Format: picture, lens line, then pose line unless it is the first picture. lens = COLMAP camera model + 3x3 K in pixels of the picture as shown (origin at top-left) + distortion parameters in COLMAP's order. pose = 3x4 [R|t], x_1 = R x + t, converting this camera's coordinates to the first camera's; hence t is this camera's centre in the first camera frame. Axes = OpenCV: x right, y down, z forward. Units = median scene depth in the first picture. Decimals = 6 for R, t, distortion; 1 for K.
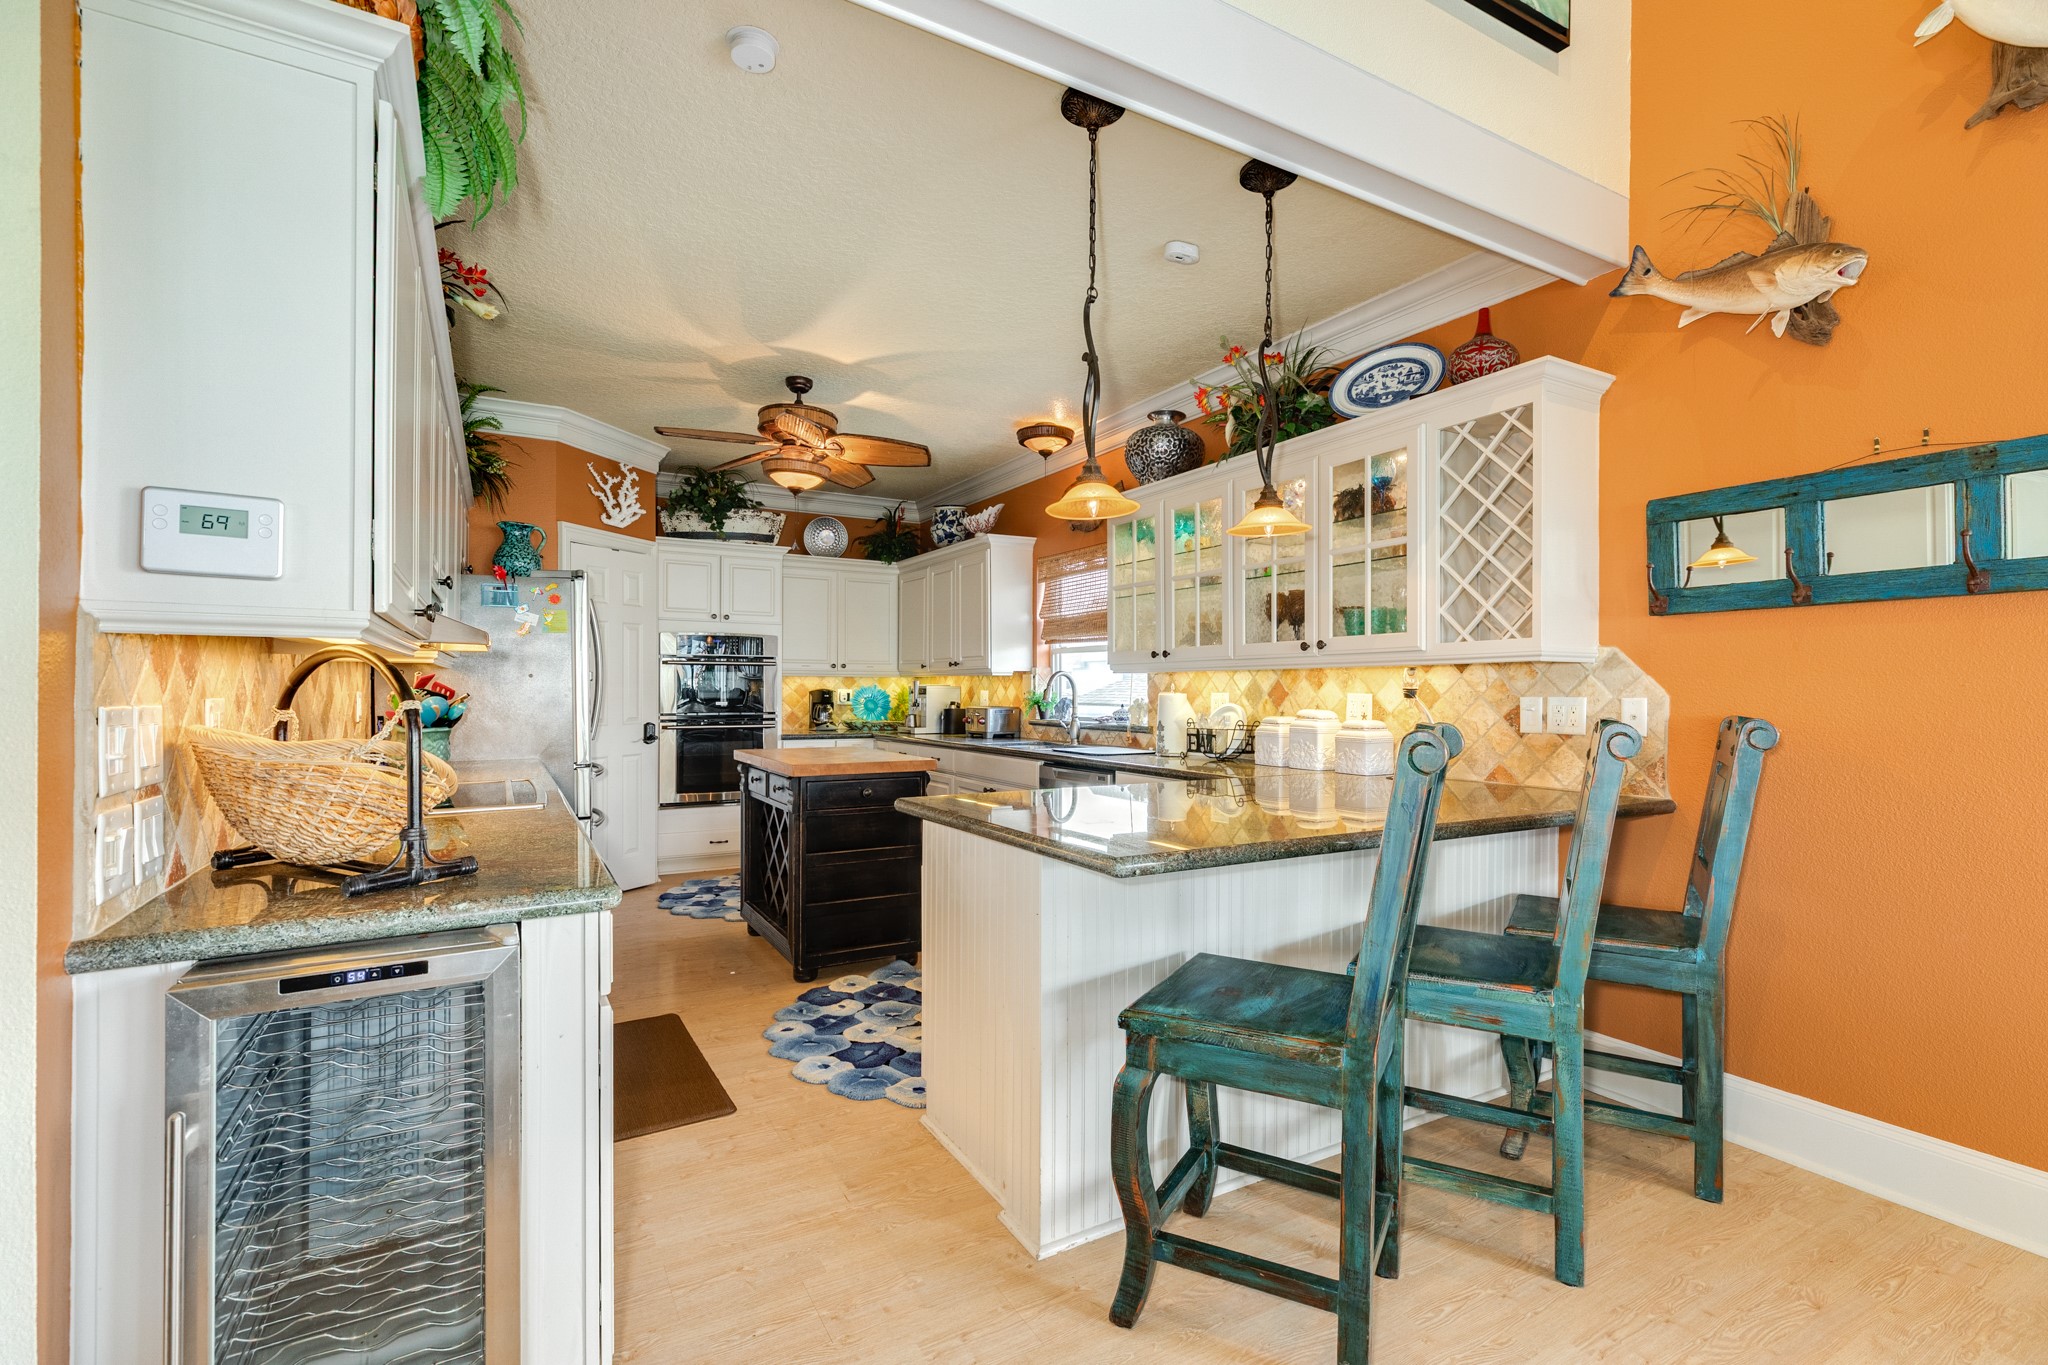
lens RADIAL K [[910.9, 0, 1023.1], [0, 910.9, 691.8], [0, 0, 1]] dist [0.004287, 0.000408]
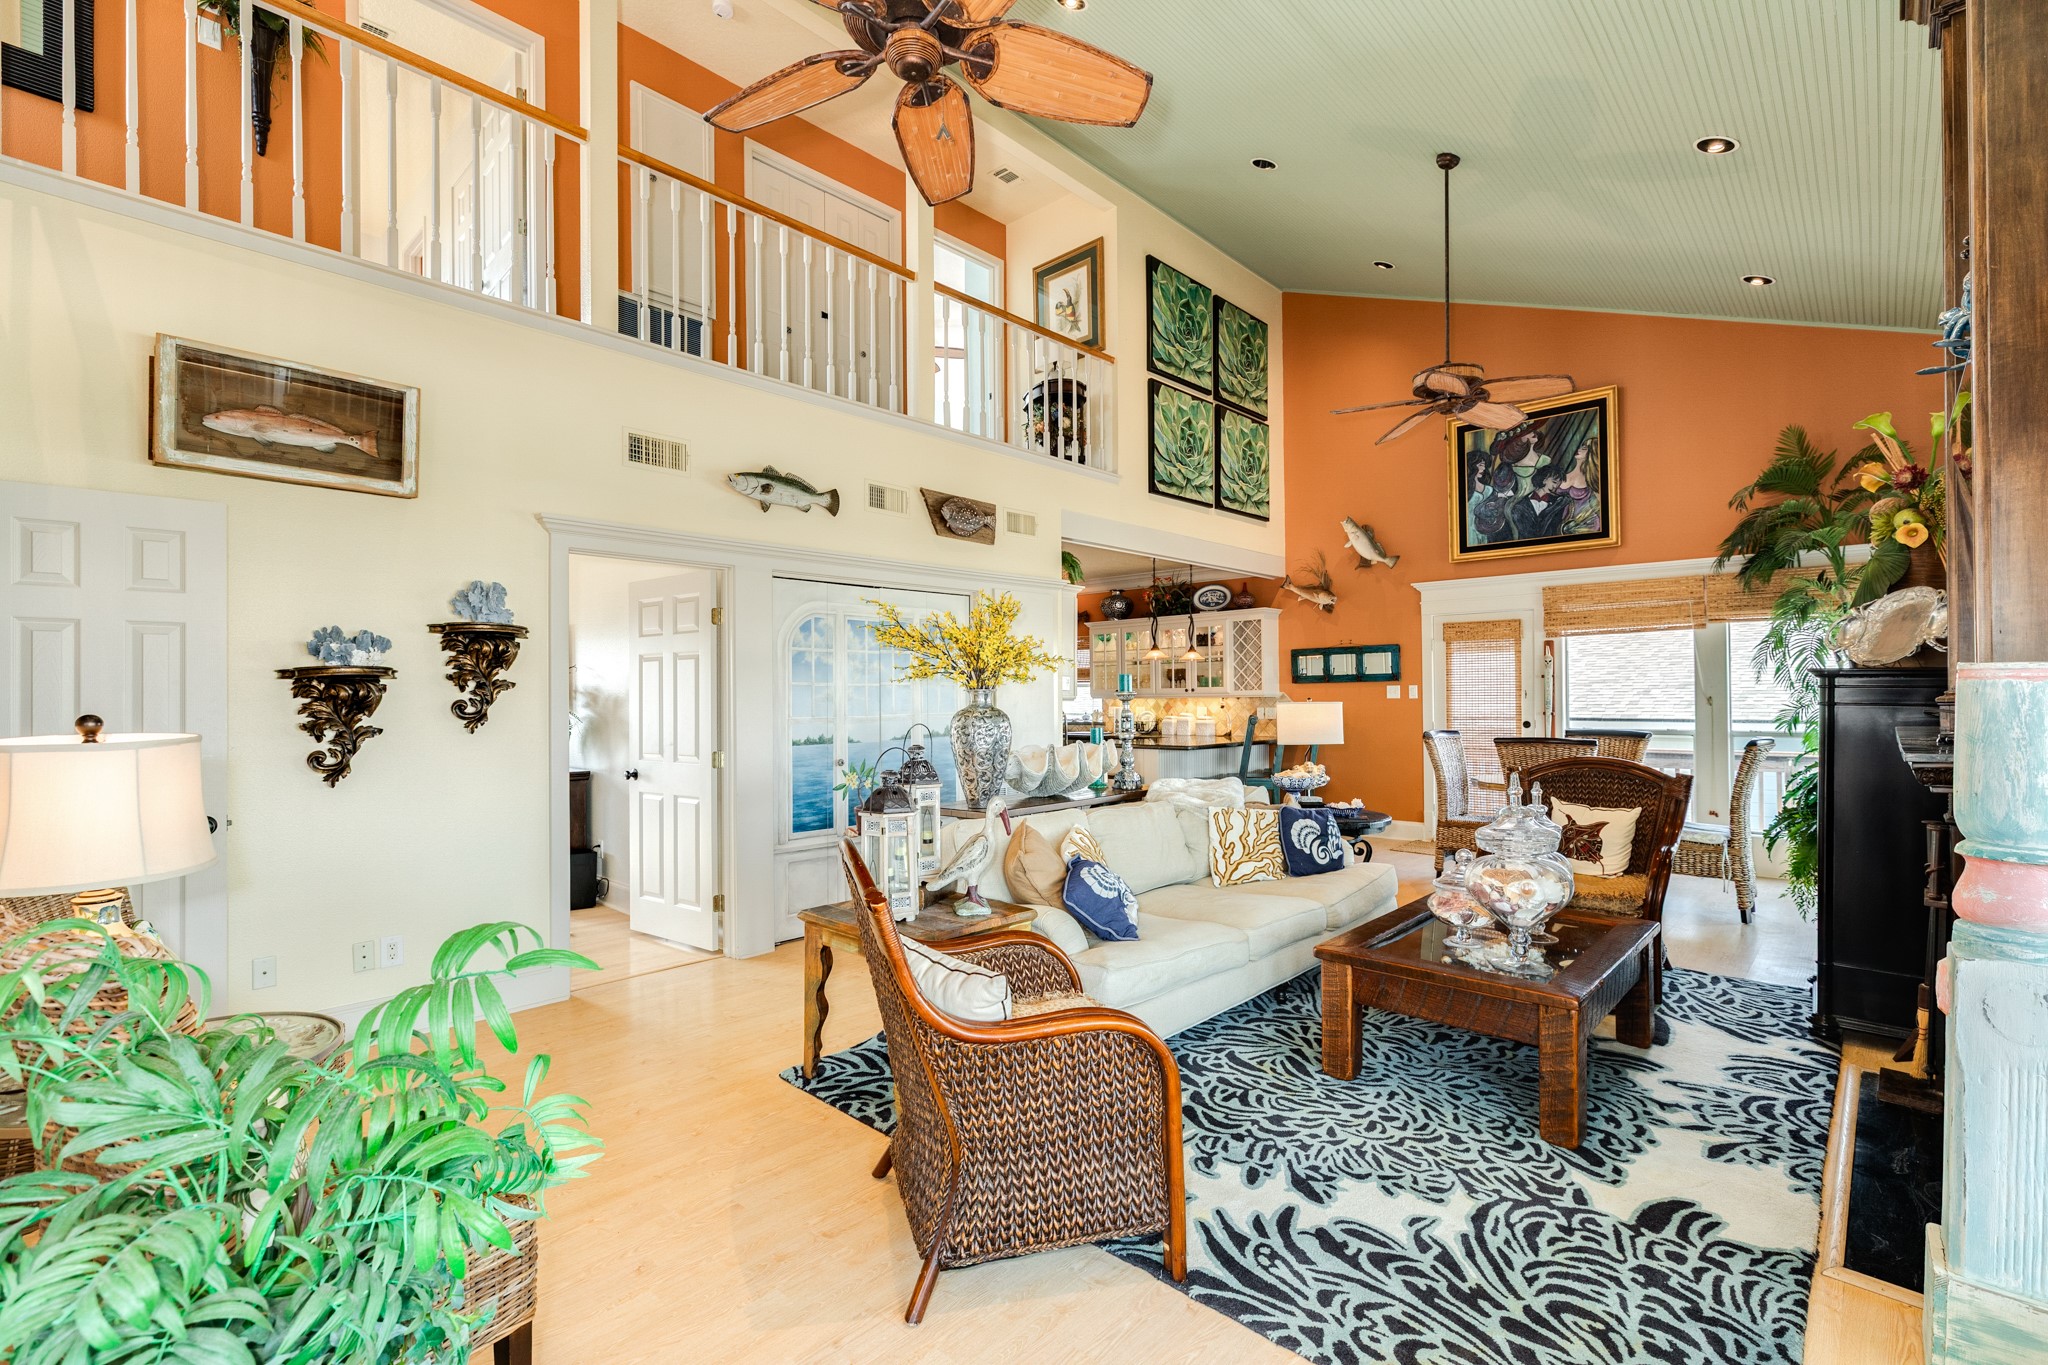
lens RADIAL K [[910.9, 0, 1028.6], [0, 910.9, 688.3], [0, 0, 1]] dist [0.004287, 0.000408]
pose [[0.952079, -0.006561, 0.305783, -0.648855], [0.011081, 0.999853, -0.013048, -0.015702], [-0.305653, 0.015811, 0.952012, -0.973890]]
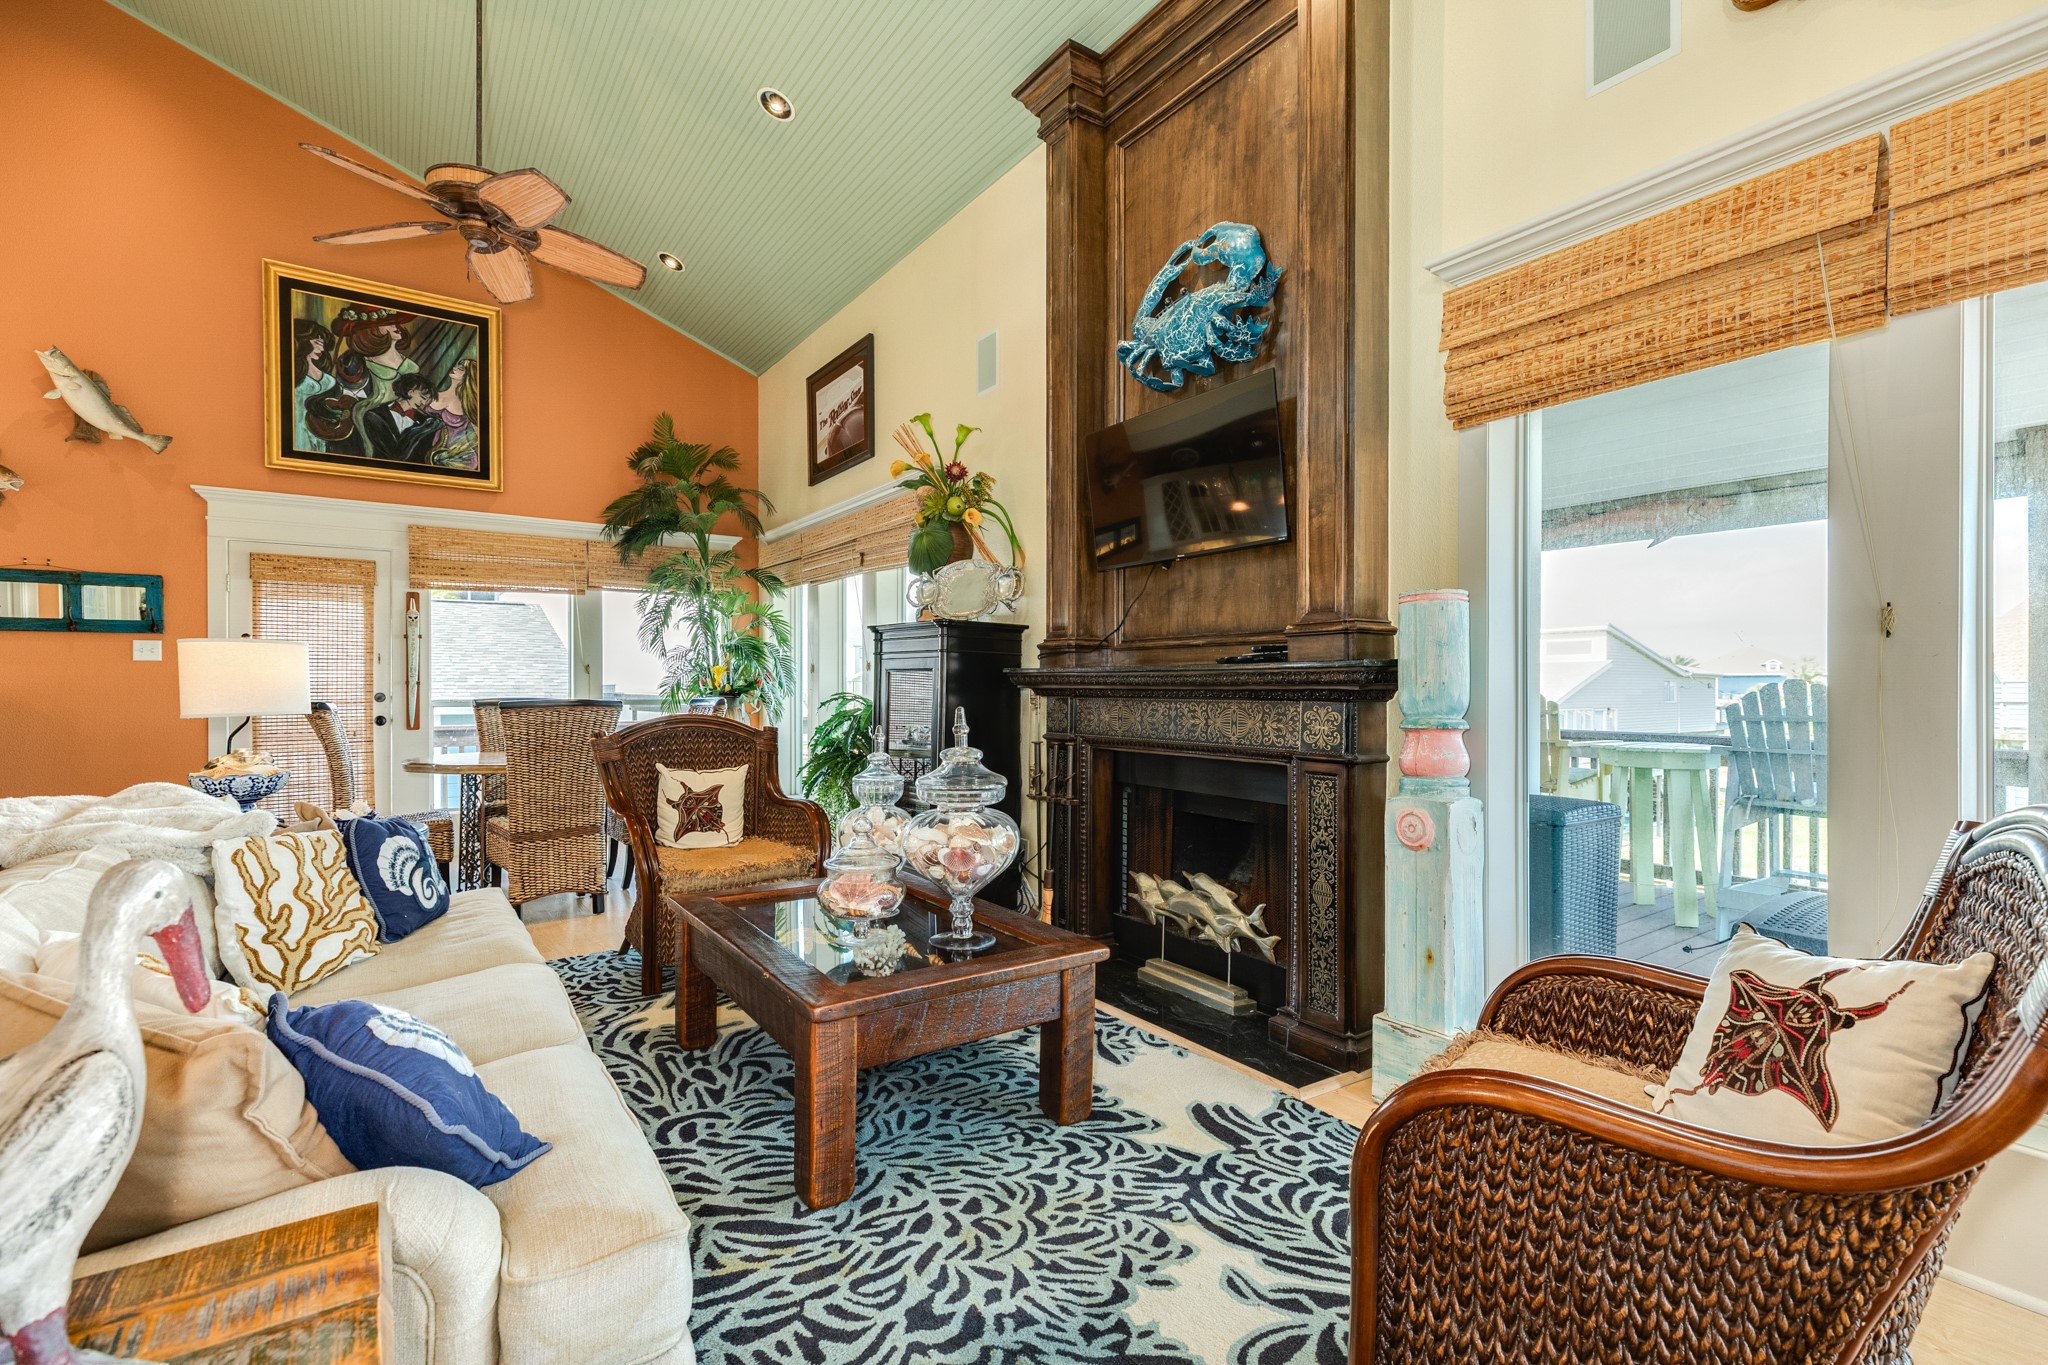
lens RADIAL K [[910.9, 0, 1019.2], [0, 910.9, 685.8], [0, 0, 1]] dist [0.004287, 0.000408]
pose [[-0.097715, -0.000894, 0.995214, -0.653316], [0.007480, 0.999971, 0.001633, 0.021511], [-0.995186, 0.007604, -0.097706, -0.509386]]
